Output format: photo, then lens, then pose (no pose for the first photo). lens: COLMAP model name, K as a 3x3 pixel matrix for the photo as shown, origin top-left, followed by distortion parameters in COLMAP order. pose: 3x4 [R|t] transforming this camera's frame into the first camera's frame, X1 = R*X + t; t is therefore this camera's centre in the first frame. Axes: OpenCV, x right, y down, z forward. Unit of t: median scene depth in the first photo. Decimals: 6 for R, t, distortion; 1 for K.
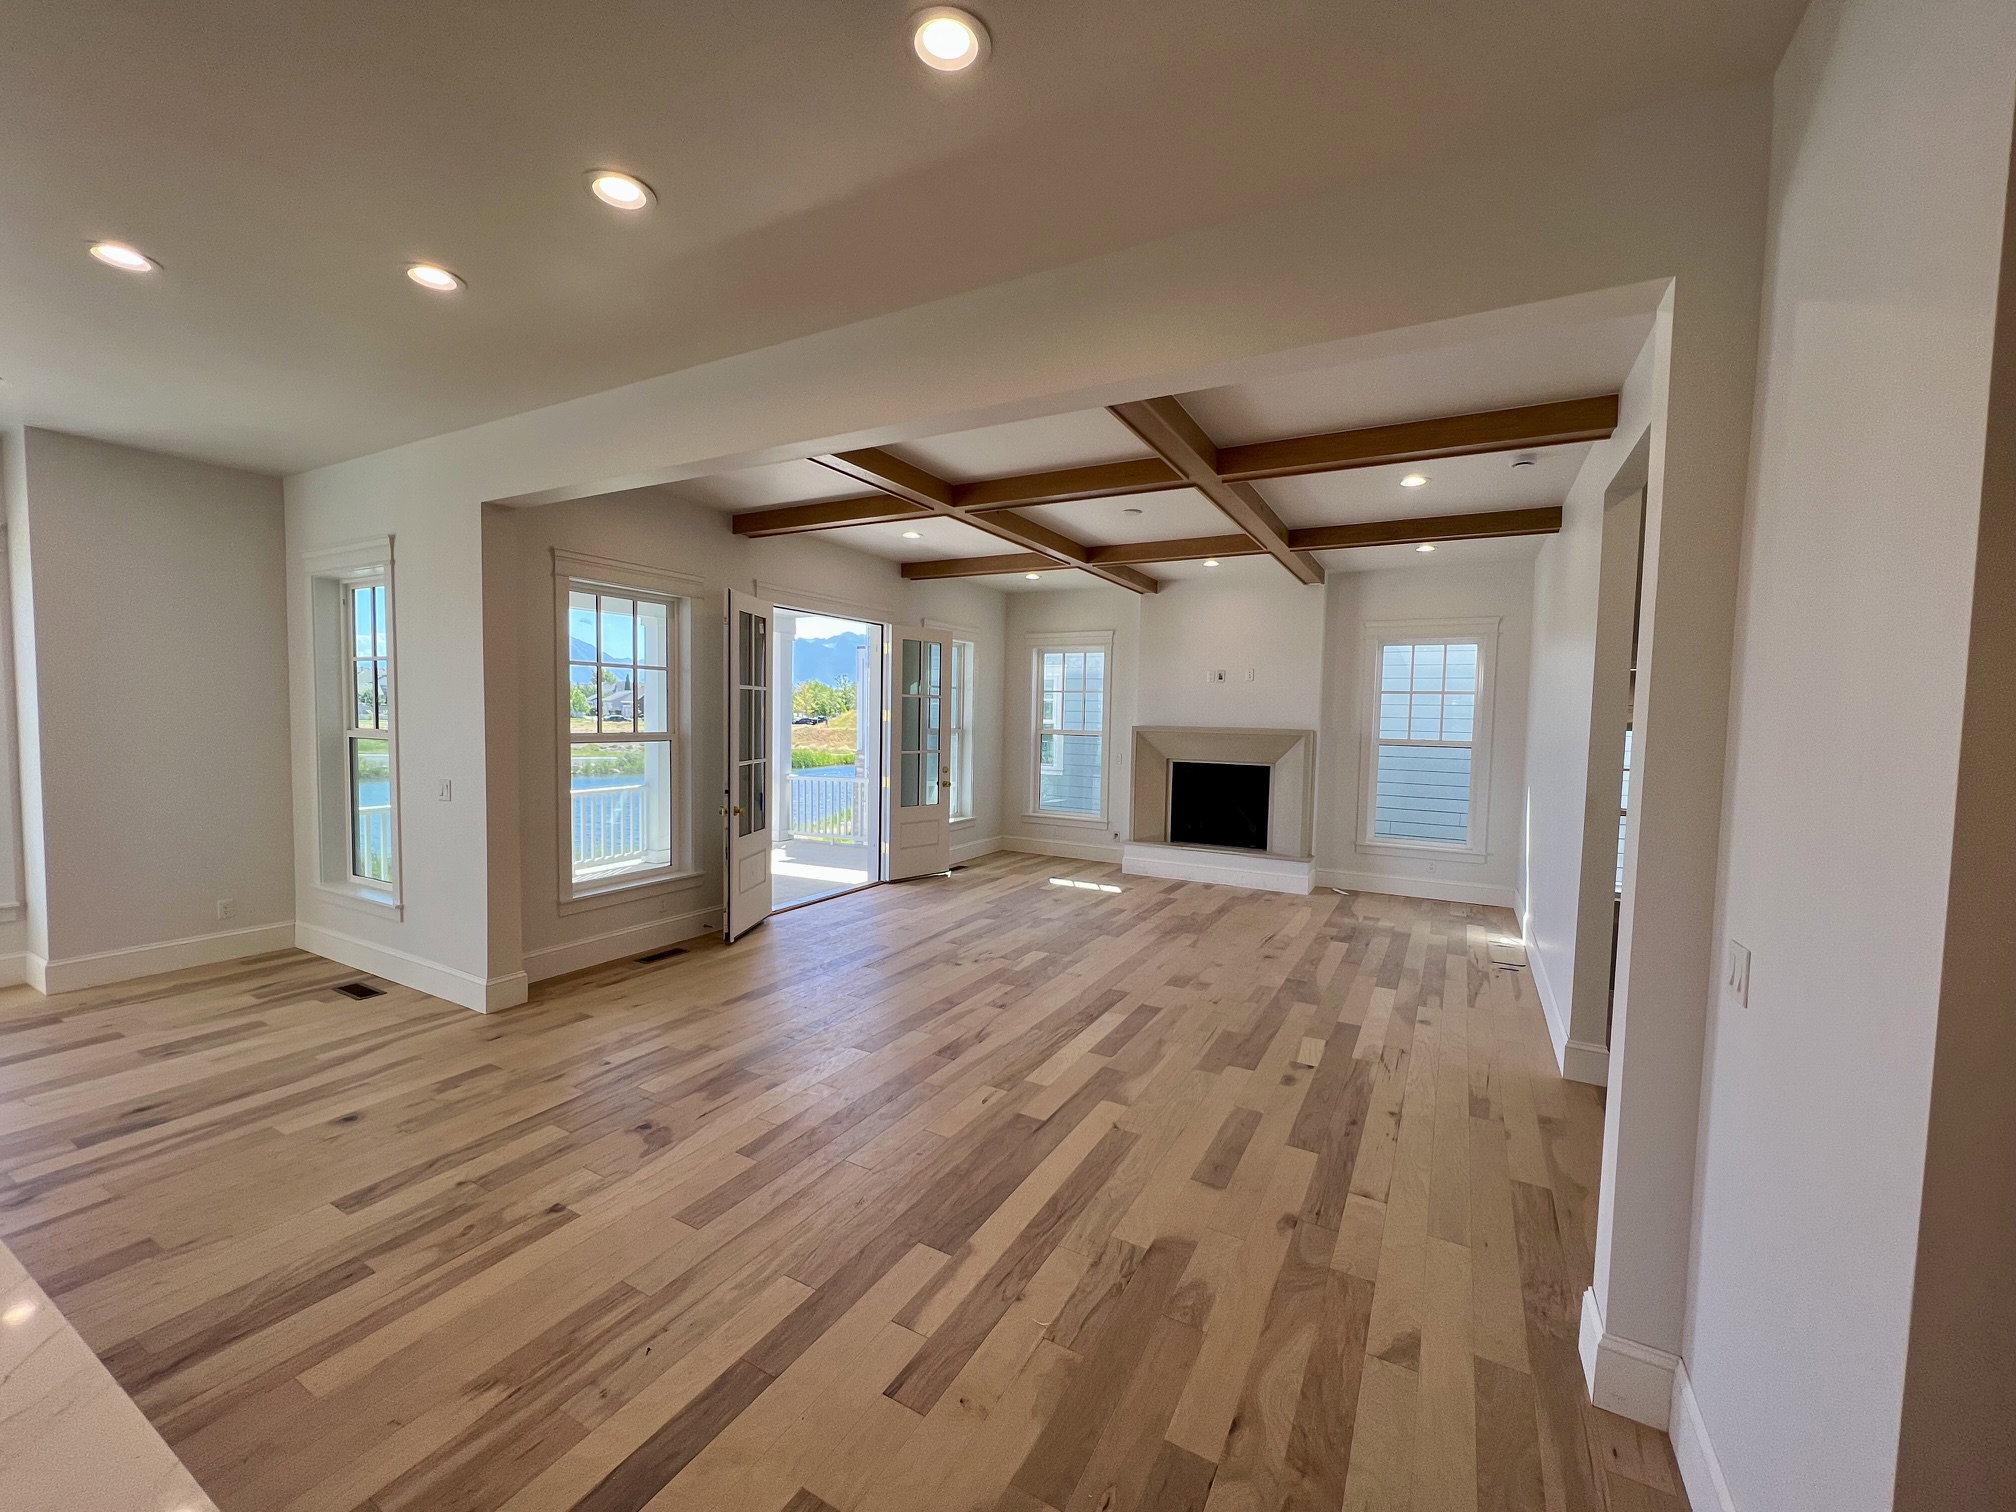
lens RADIAL K [[819.5, 0, 1009.7], [0, 819.5, 754.2], [0, 0, 1]] dist [-0.000188, 0.000126]
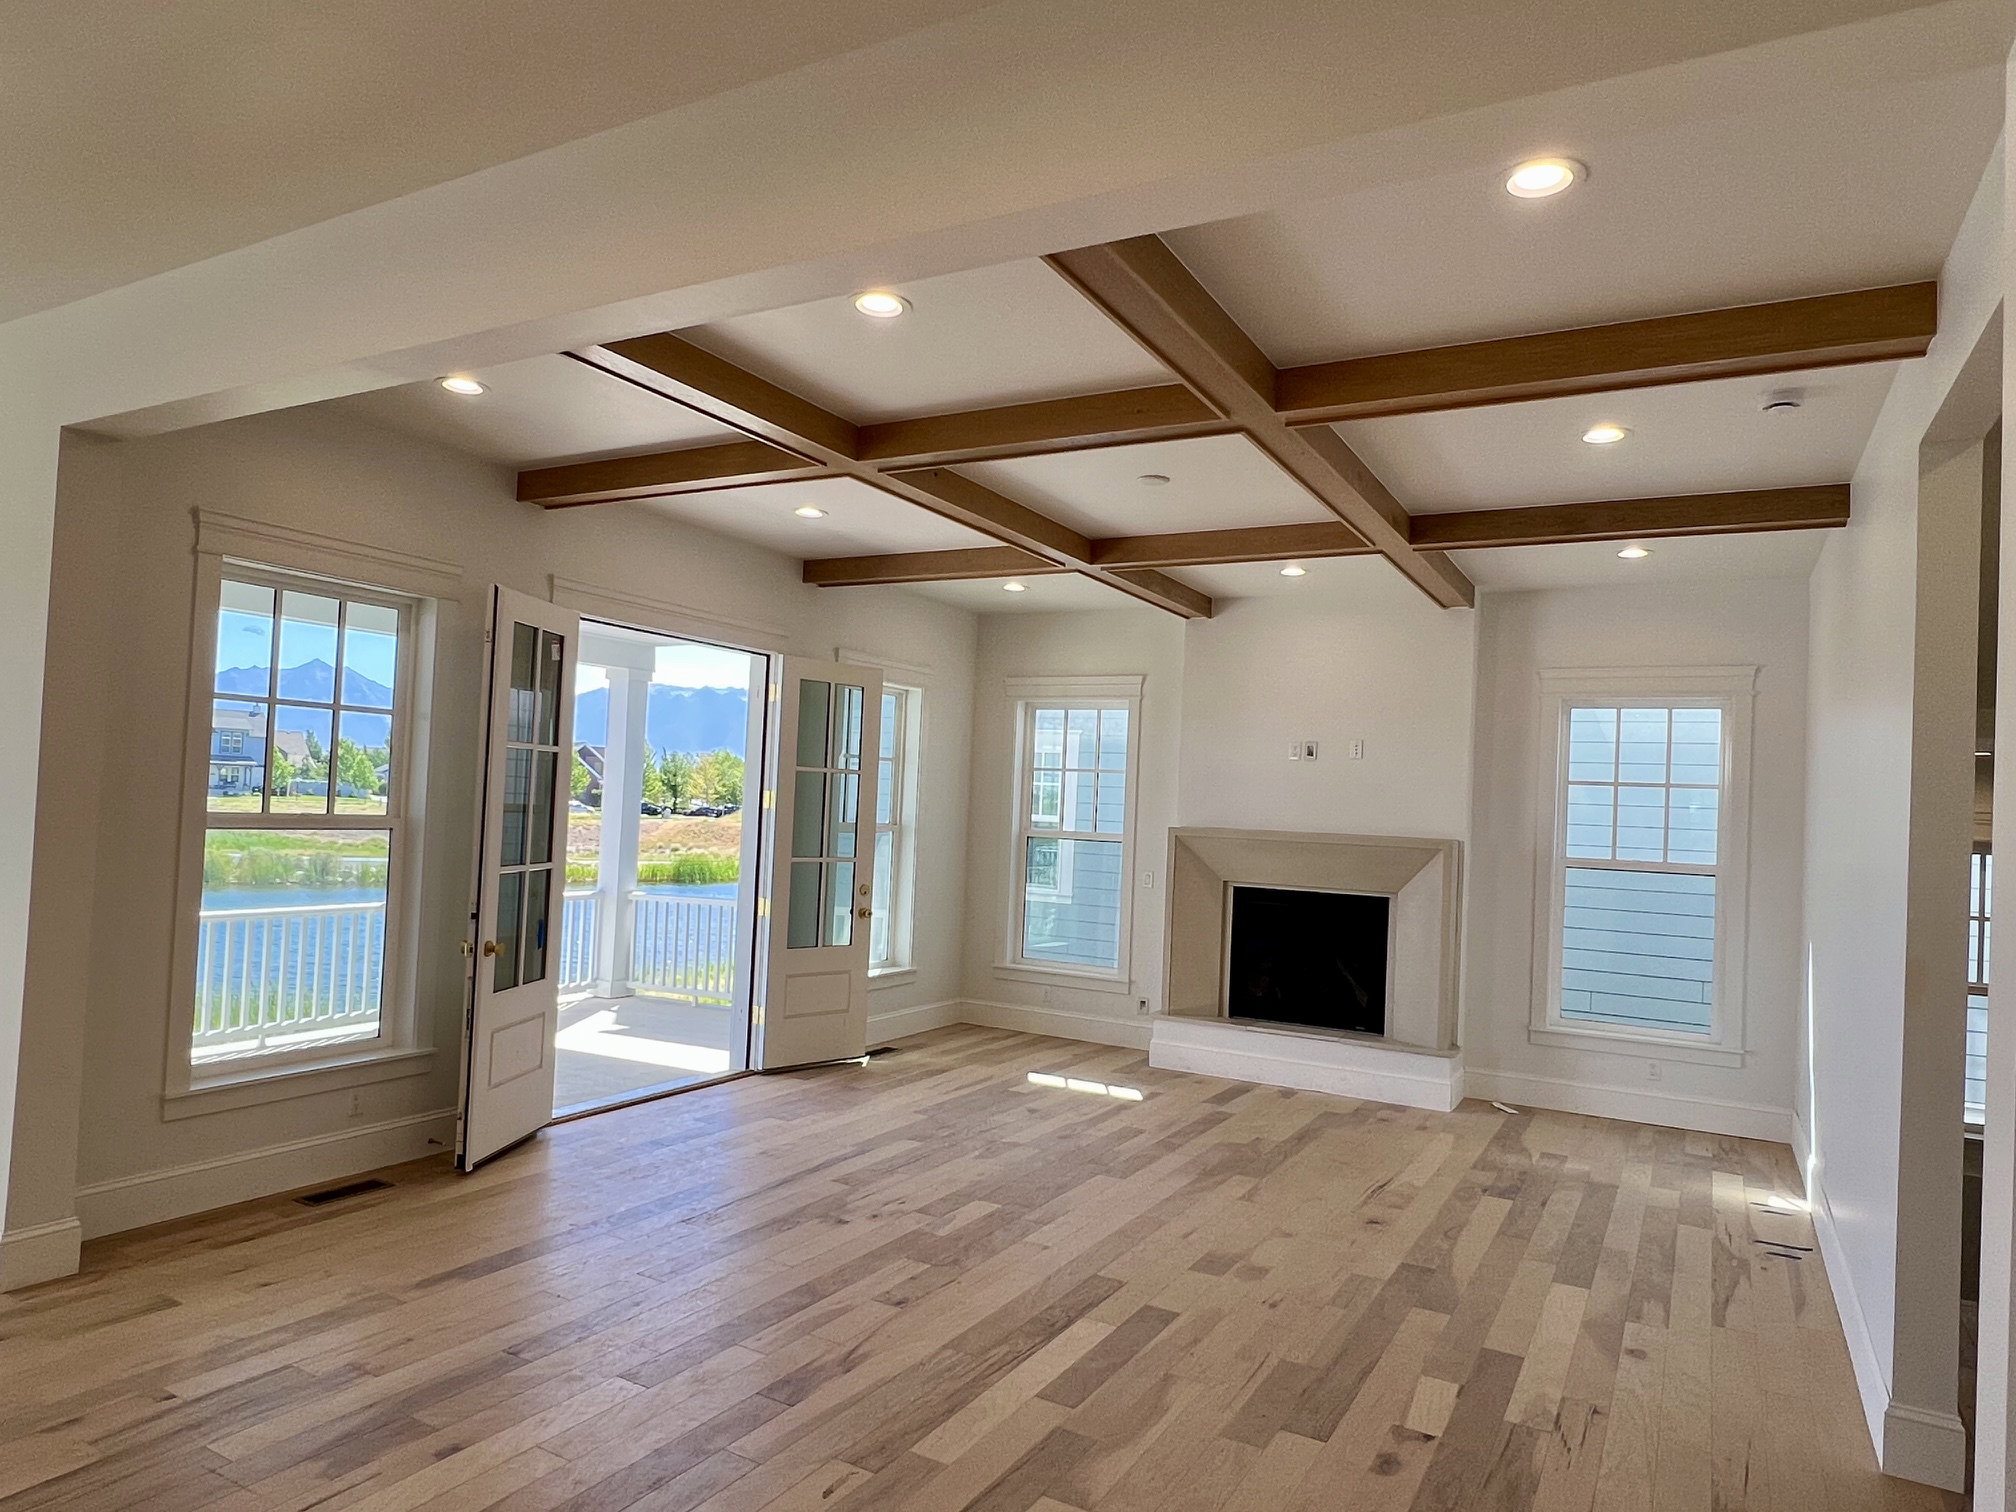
lens RADIAL K [[1250.1, 0, 1006.6], [0, 1250.1, 763.8], [0, 0, 1]] dist [-0.000971, -0.000634]
pose [[0.999661, 0.024559, -0.008697, 0.059452], [-0.025207, 0.996094, -0.084621, 0.002206], [0.006584, 0.084812, 0.996375, 0.085949]]
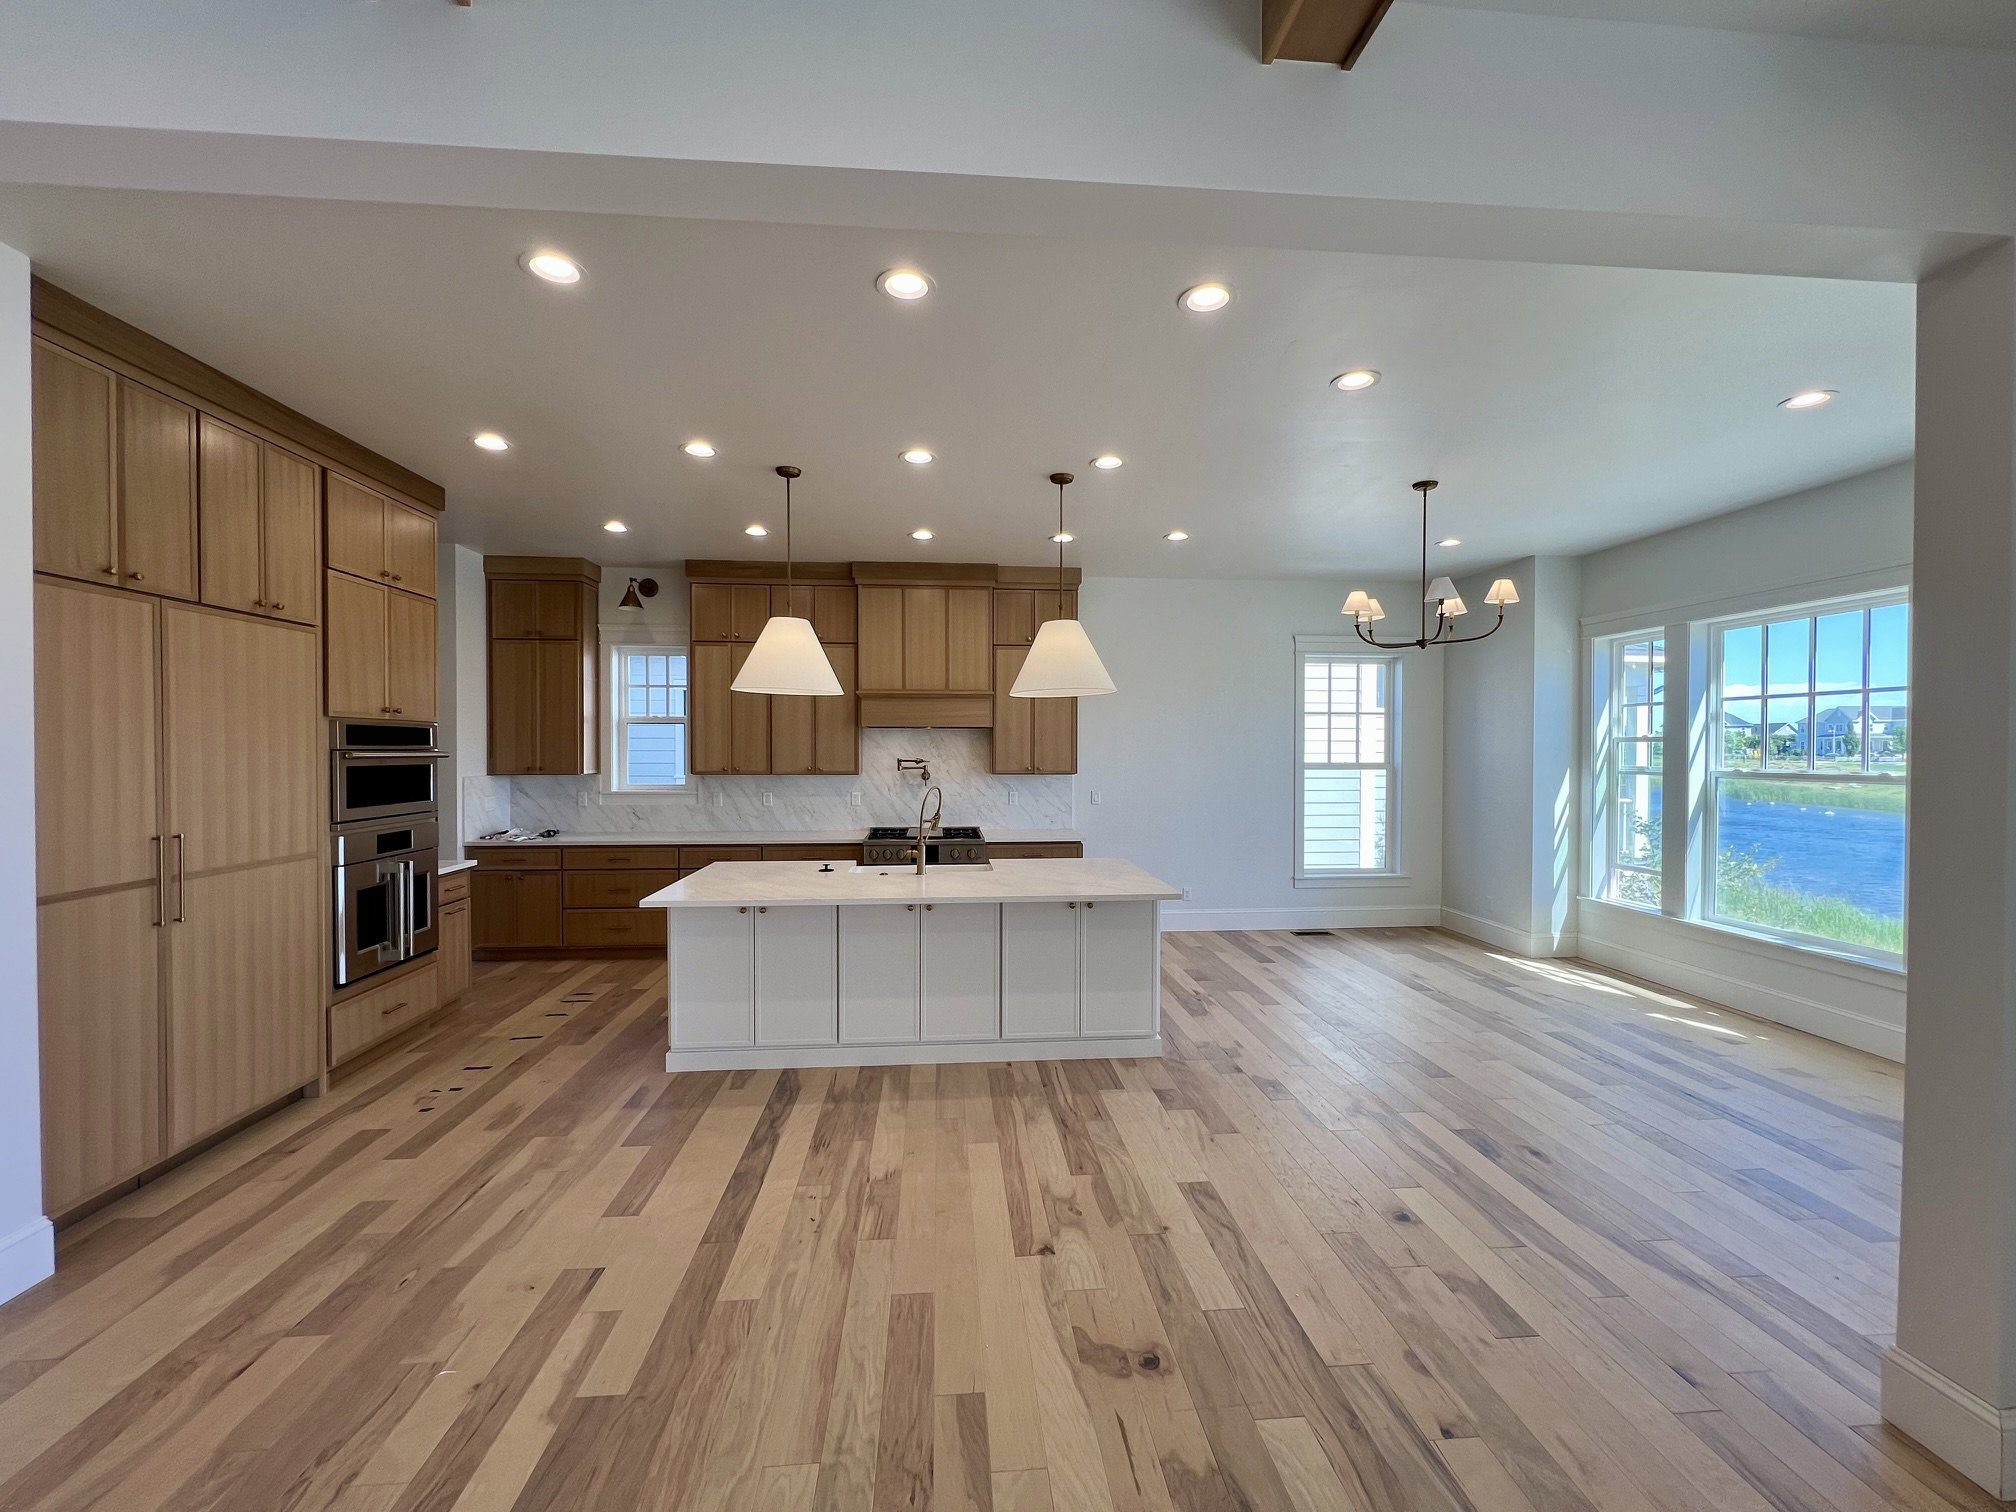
lens RADIAL K [[819.5, 0, 1005.6], [0, 819.5, 757.0], [0, 0, 1]] dist [-0.000188, 0.000126]
pose [[-0.834998, -0.015342, -0.550039, 0.014681], [-0.047201, 0.997924, 0.043821, -0.036171], [0.548225, 0.062553, -0.833989, 0.948168]]
